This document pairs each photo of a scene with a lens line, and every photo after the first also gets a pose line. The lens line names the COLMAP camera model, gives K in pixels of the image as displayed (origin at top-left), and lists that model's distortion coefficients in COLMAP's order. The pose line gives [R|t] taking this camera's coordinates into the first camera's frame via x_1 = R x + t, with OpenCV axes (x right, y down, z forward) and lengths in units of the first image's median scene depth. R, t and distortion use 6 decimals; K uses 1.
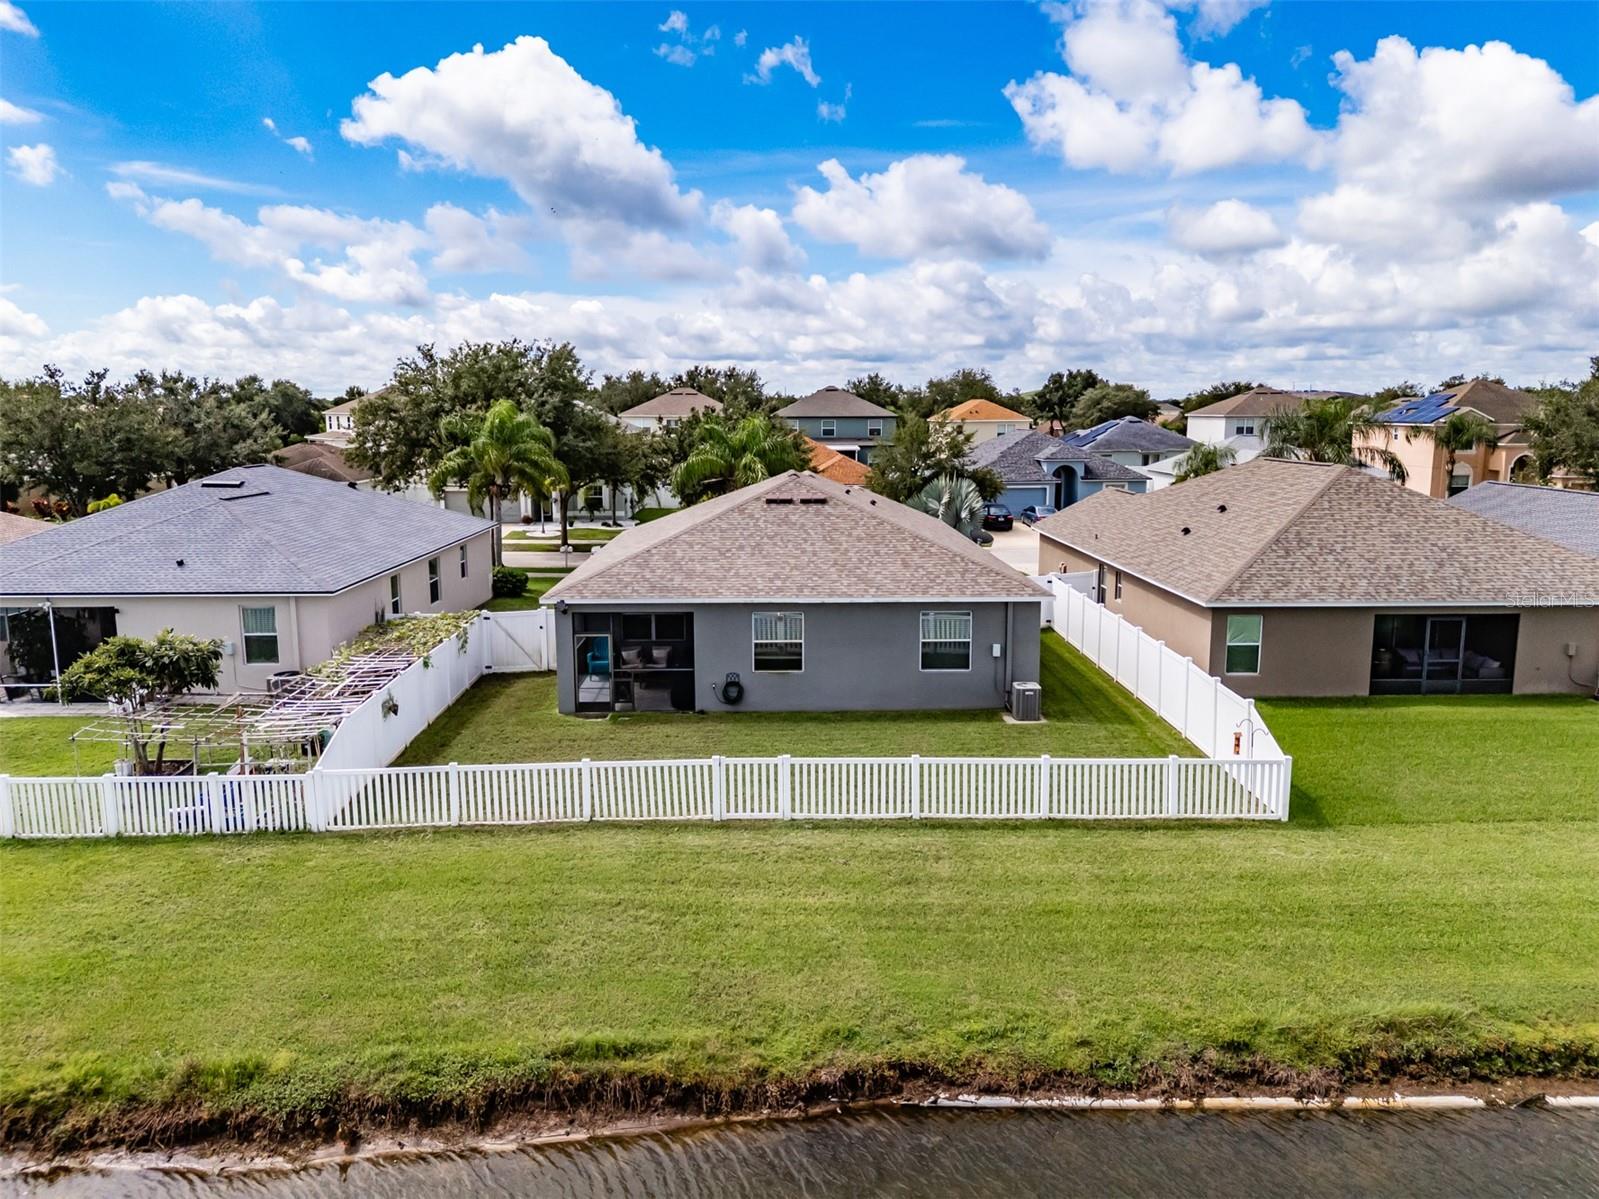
lens RADIAL K [[1232.0, 0, 802.0], [0, 1232.0, 613.1], [0, 0, 1]] dist [0.099581, -0.119731]
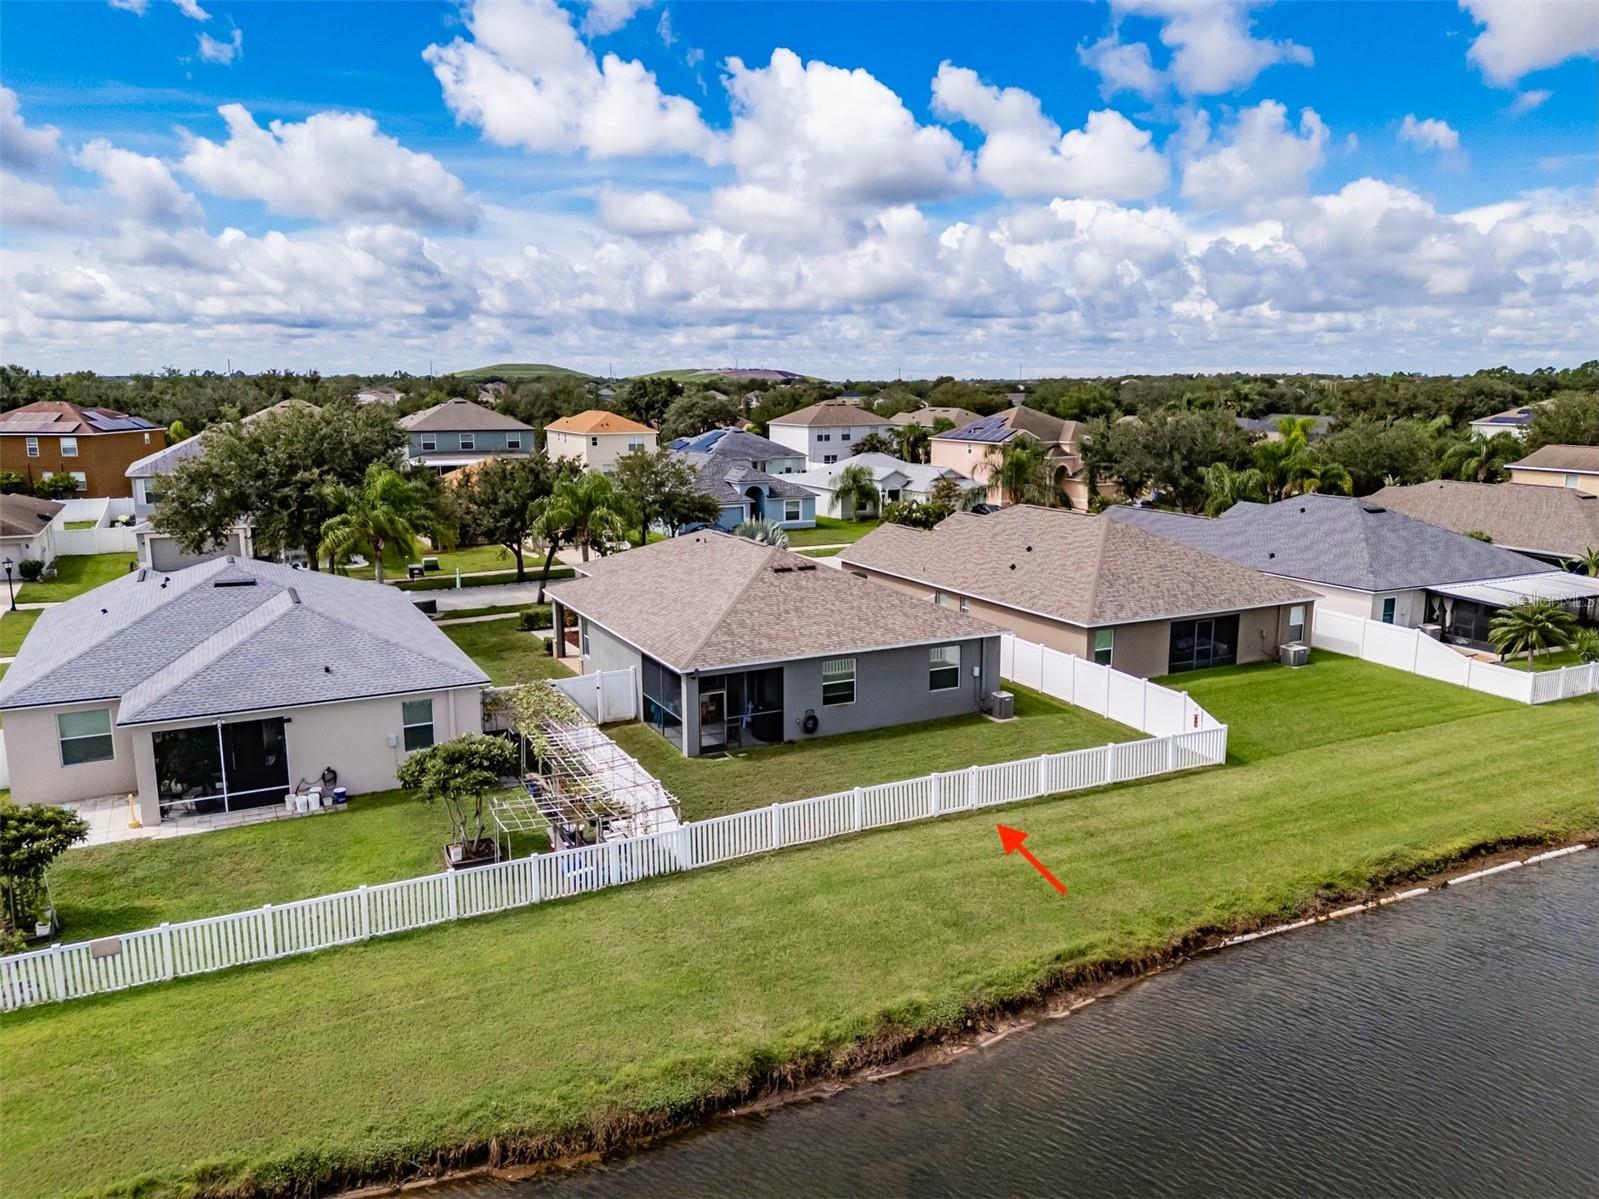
lens RADIAL K [[1215.3, 0, 830.6], [0, 1215.3, 545.1], [0, 0, 1]] dist [0.039357, 0.006293]
pose [[0.896471, -0.061852, 0.438765, -0.800173], [0.073874, 0.997214, -0.010360, -0.151463], [-0.436902, 0.041700, 0.898542, -0.273568]]
